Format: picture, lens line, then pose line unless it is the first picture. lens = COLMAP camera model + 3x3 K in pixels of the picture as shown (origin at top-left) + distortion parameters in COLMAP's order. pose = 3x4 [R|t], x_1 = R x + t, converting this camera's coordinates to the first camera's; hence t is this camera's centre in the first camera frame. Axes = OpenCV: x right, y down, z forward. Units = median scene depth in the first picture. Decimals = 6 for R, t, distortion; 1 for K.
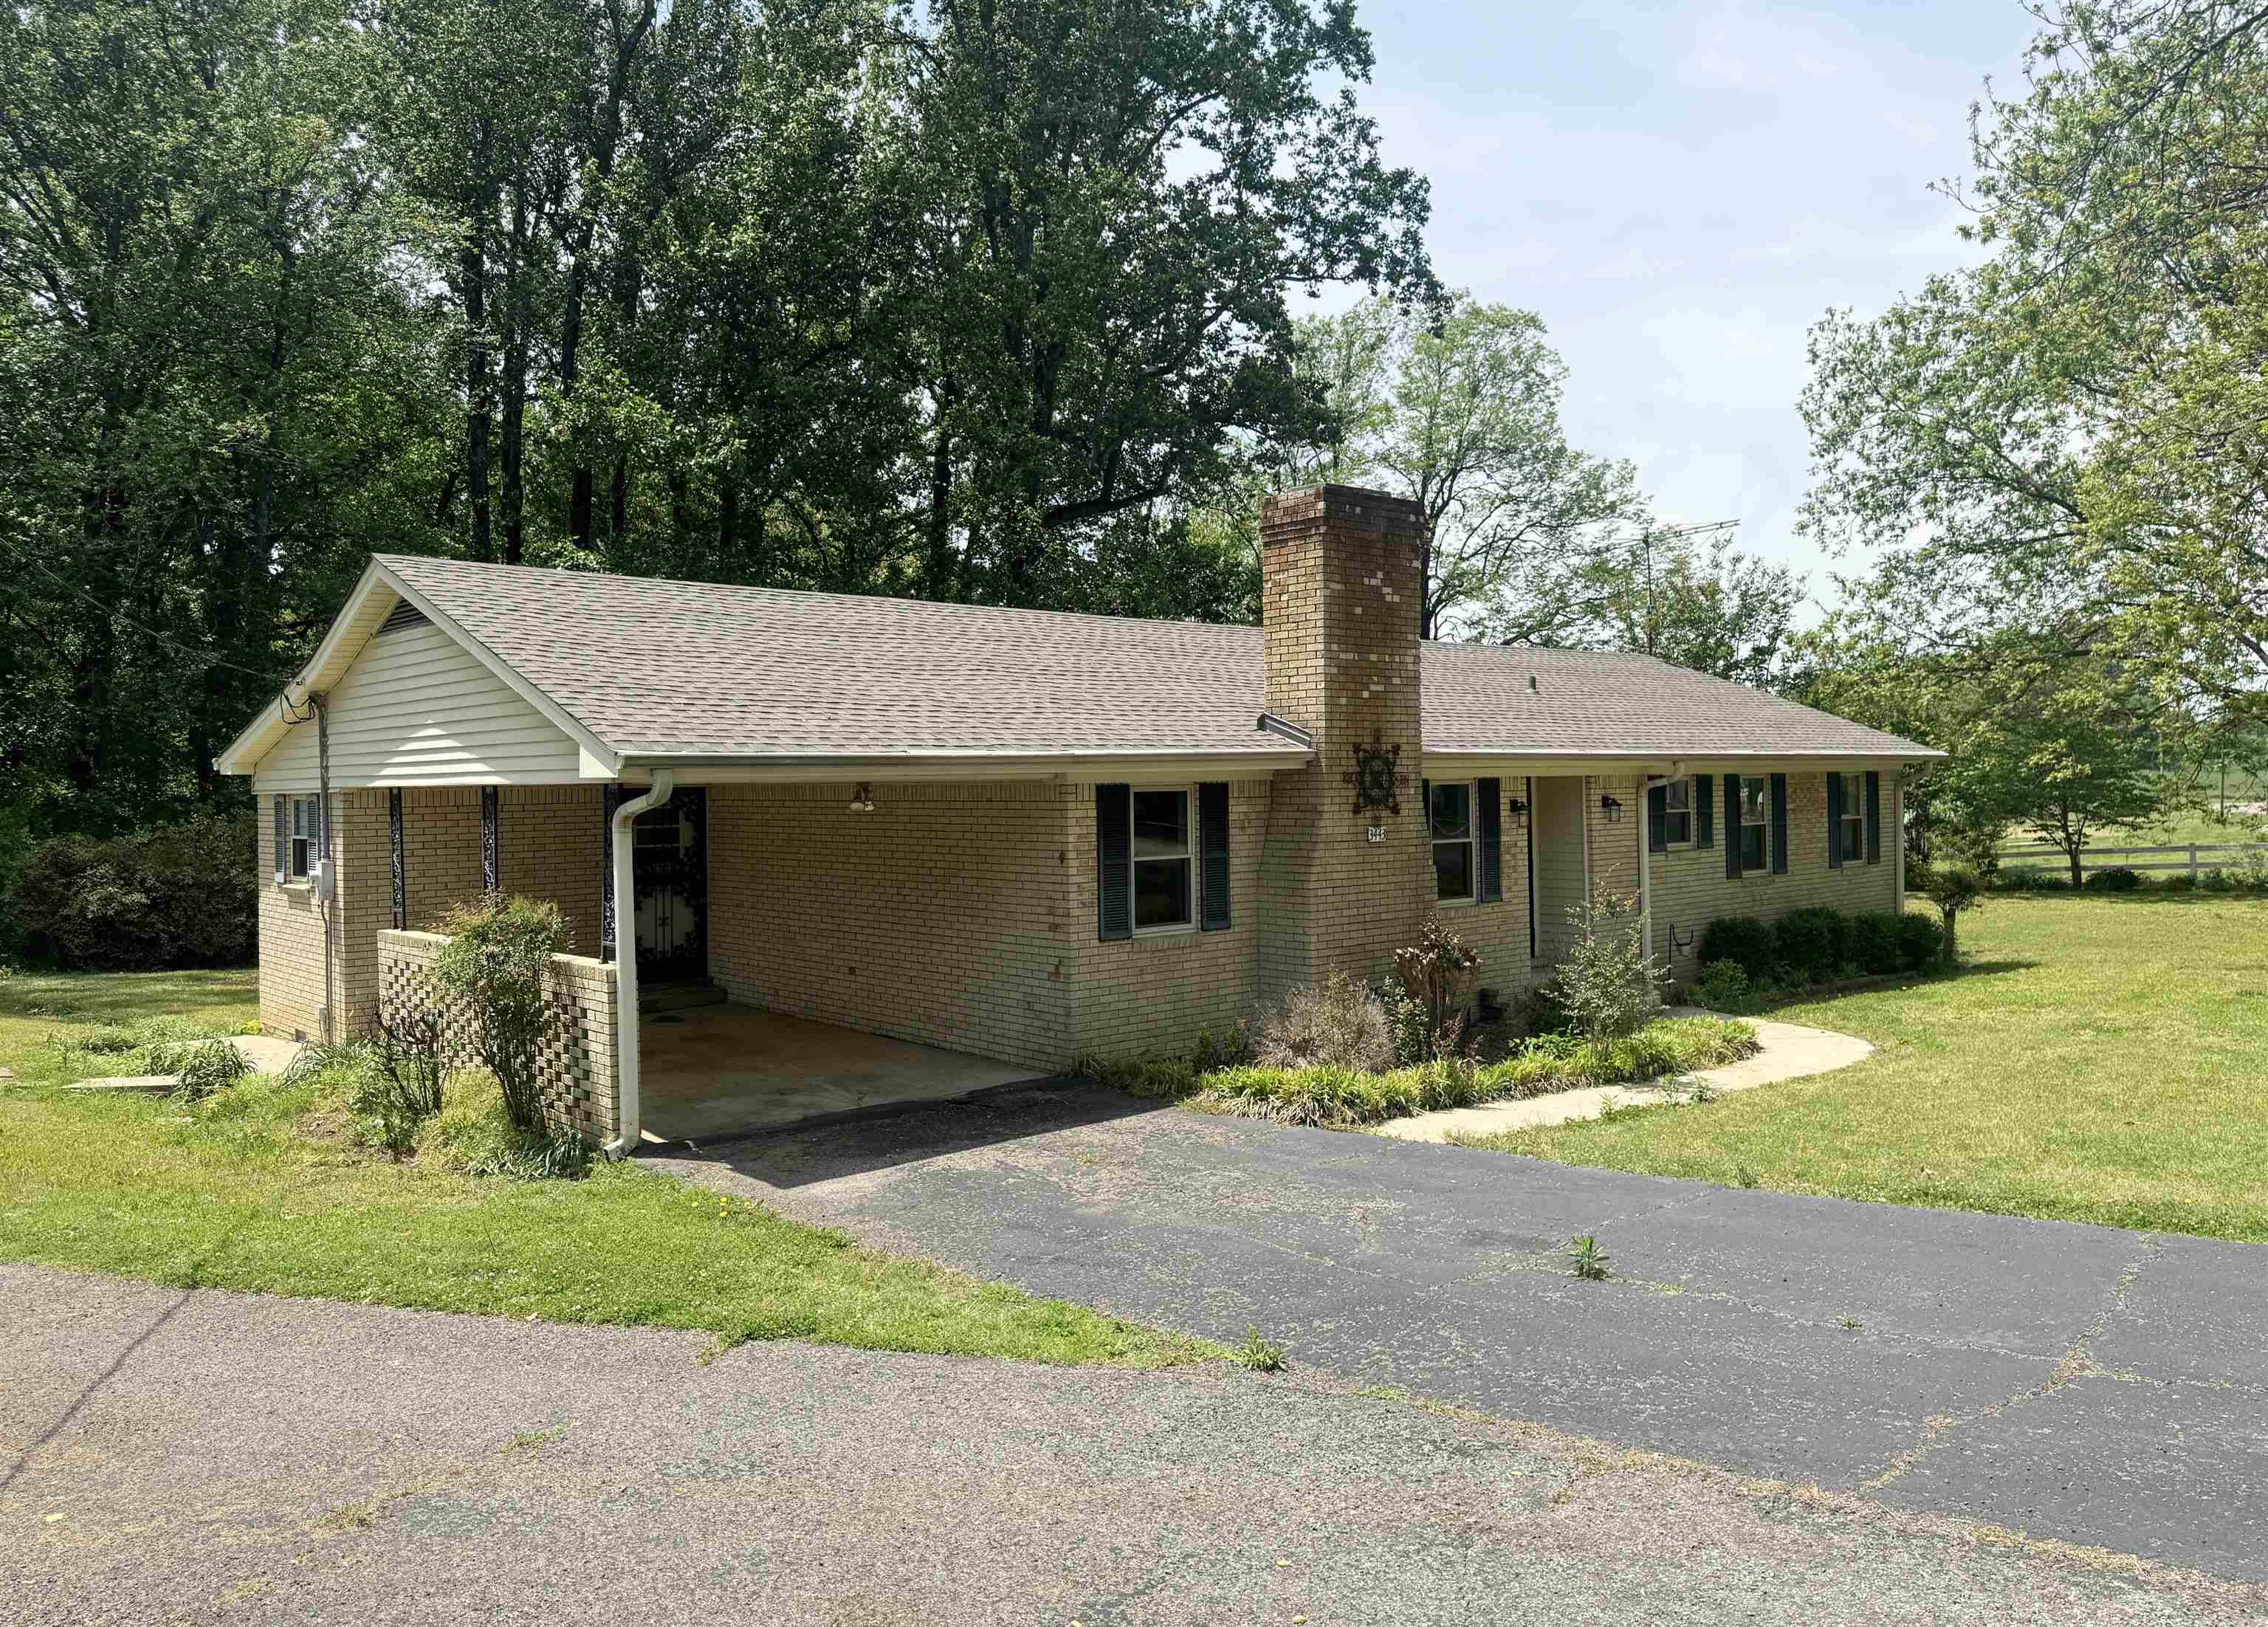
lens RADIAL K [[1617.0, 0, 1126.6], [0, 1617.0, 823.6], [0, 0, 1]] dist [0.047783, -0.009723]
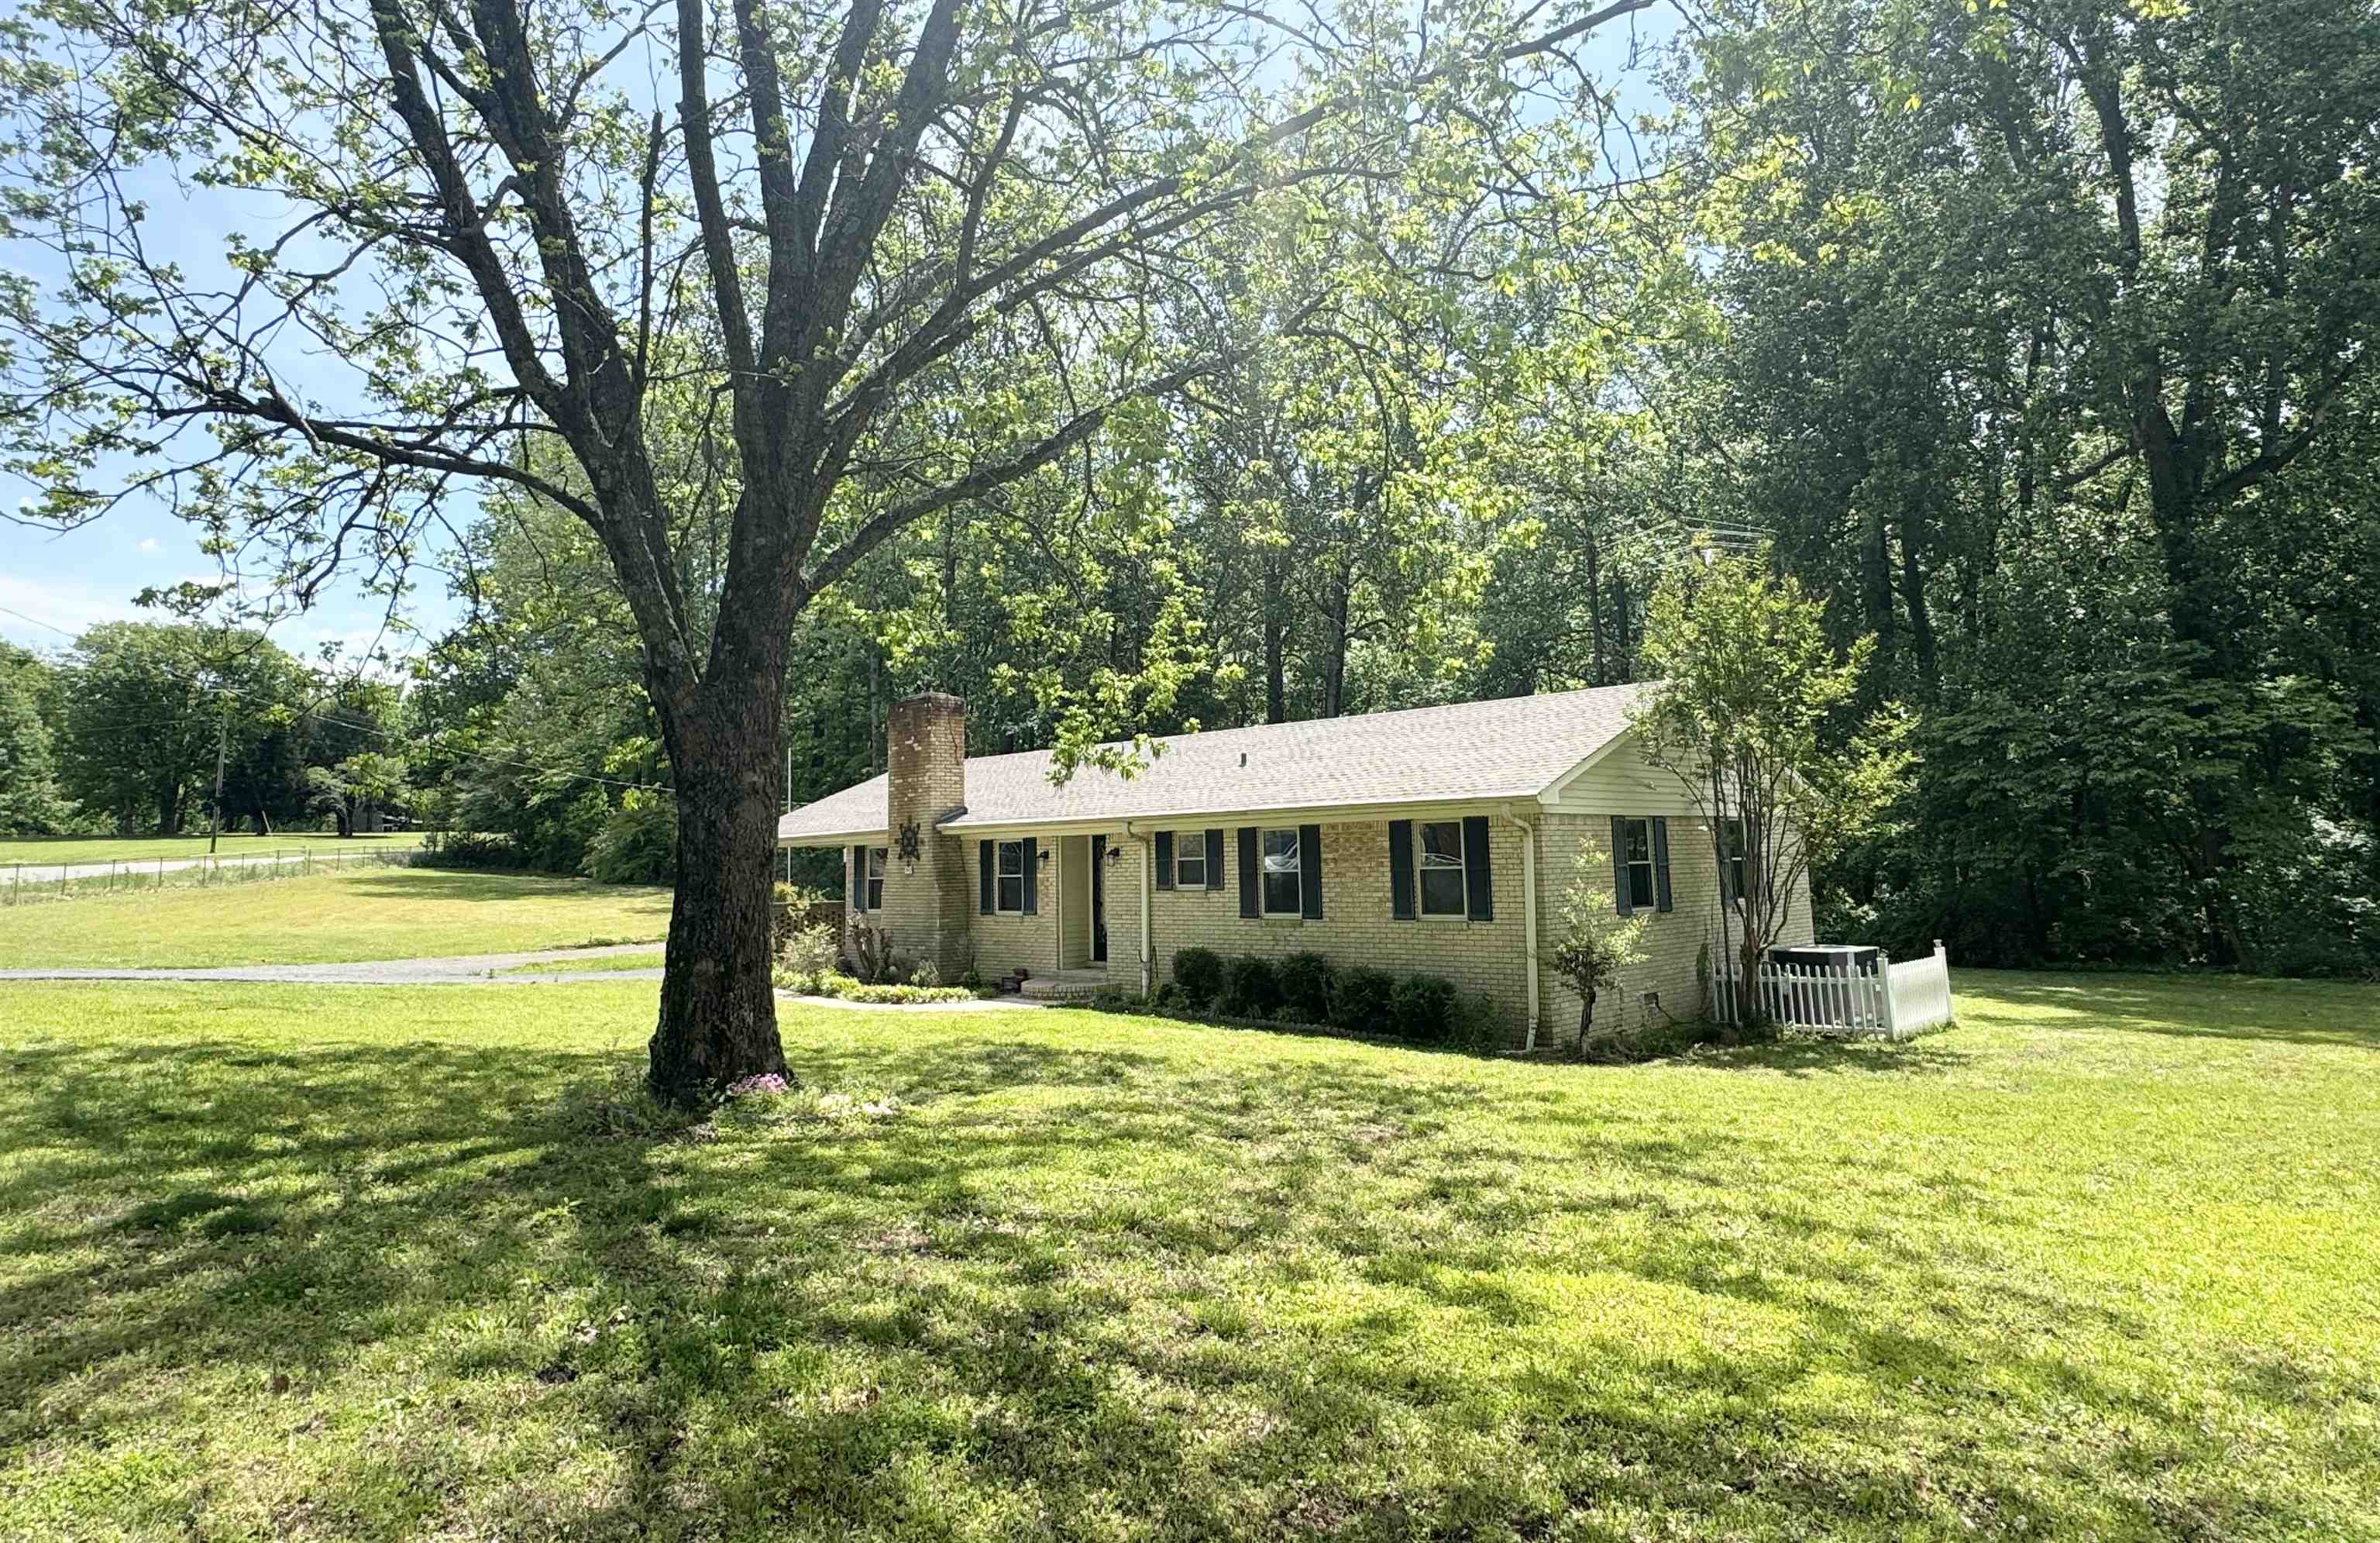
lens RADIAL K [[1377.7, 0, 1198.3], [0, 1377.7, 637.8], [0, 0, 1]] dist [-0.001701, -0.001399]
pose [[0.079466, -0.120776, -0.989494, 1.314358], [0.021921, 0.992605, -0.119395, -0.046828], [0.996596, -0.012203, 0.081526, 0.852716]]
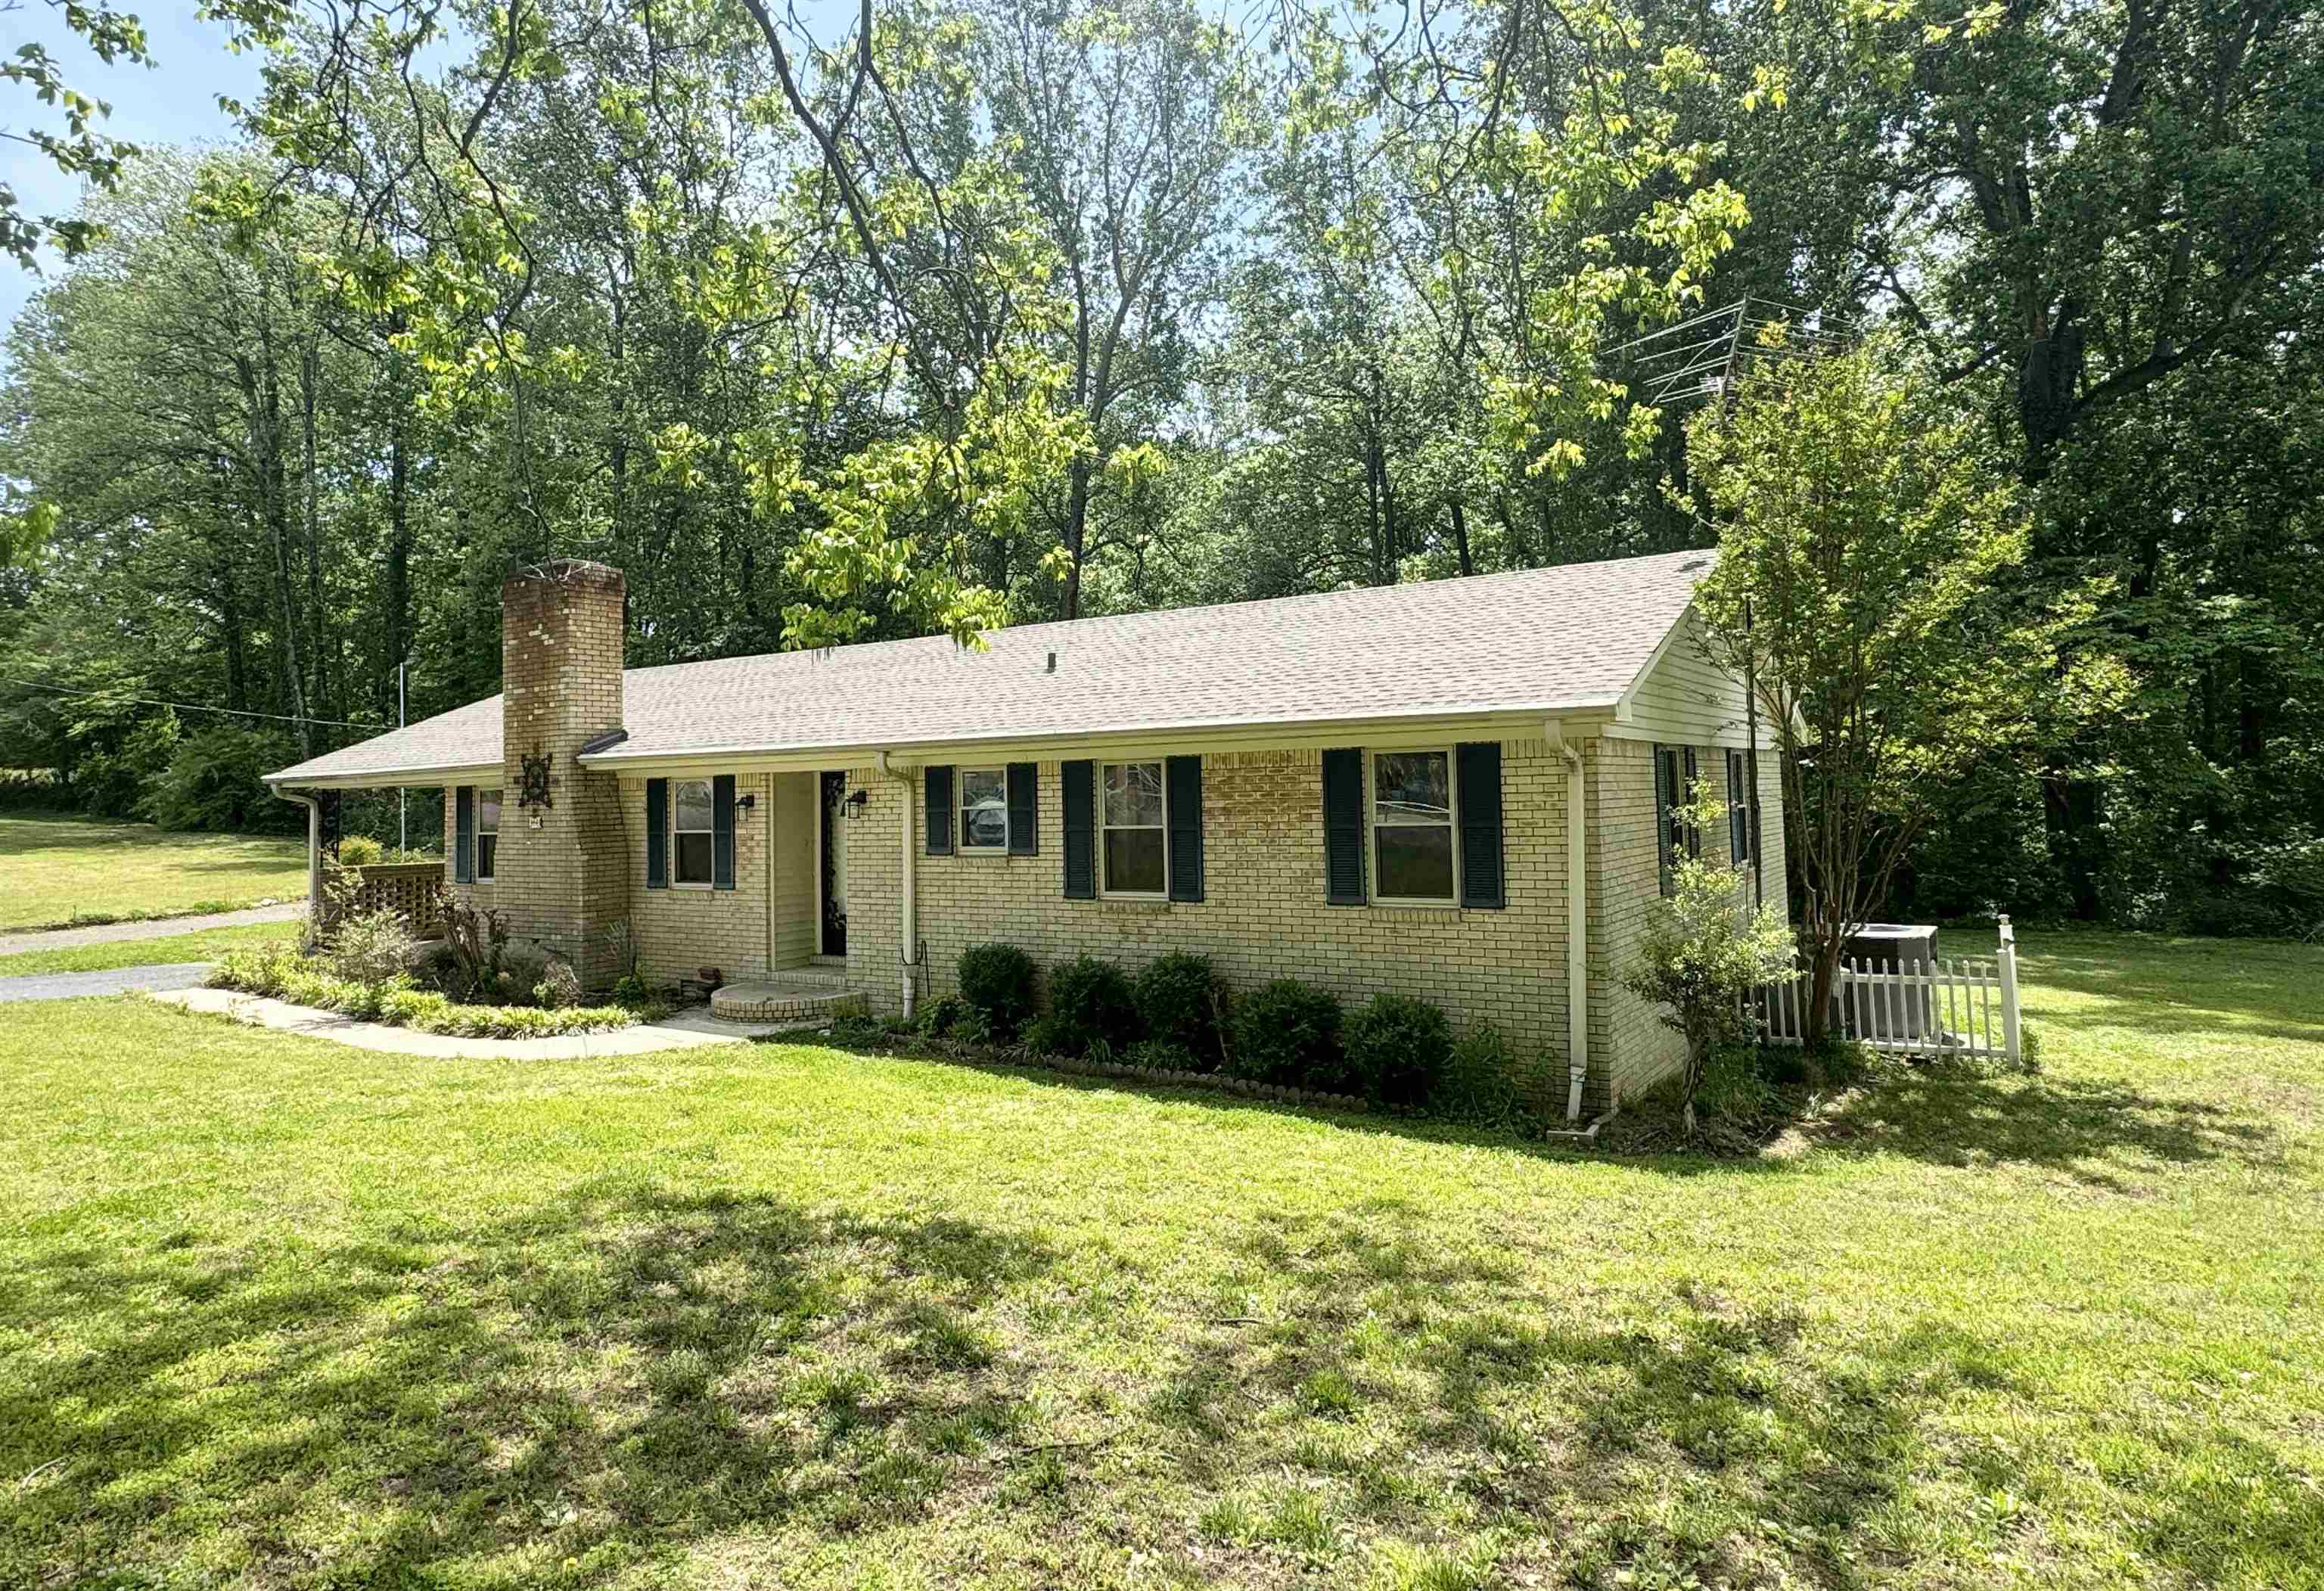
lens RADIAL K [[1388.7, 0, 1147.0], [0, 1388.7, 697.7], [0, 0, 1]] dist [-0.004766, 0.001692]
pose [[0.257787, -0.032343, -0.965660, 0.963116], [0.014873, 0.999454, -0.029504, -0.038488], [0.966087, -0.006756, 0.258128, 0.833008]]
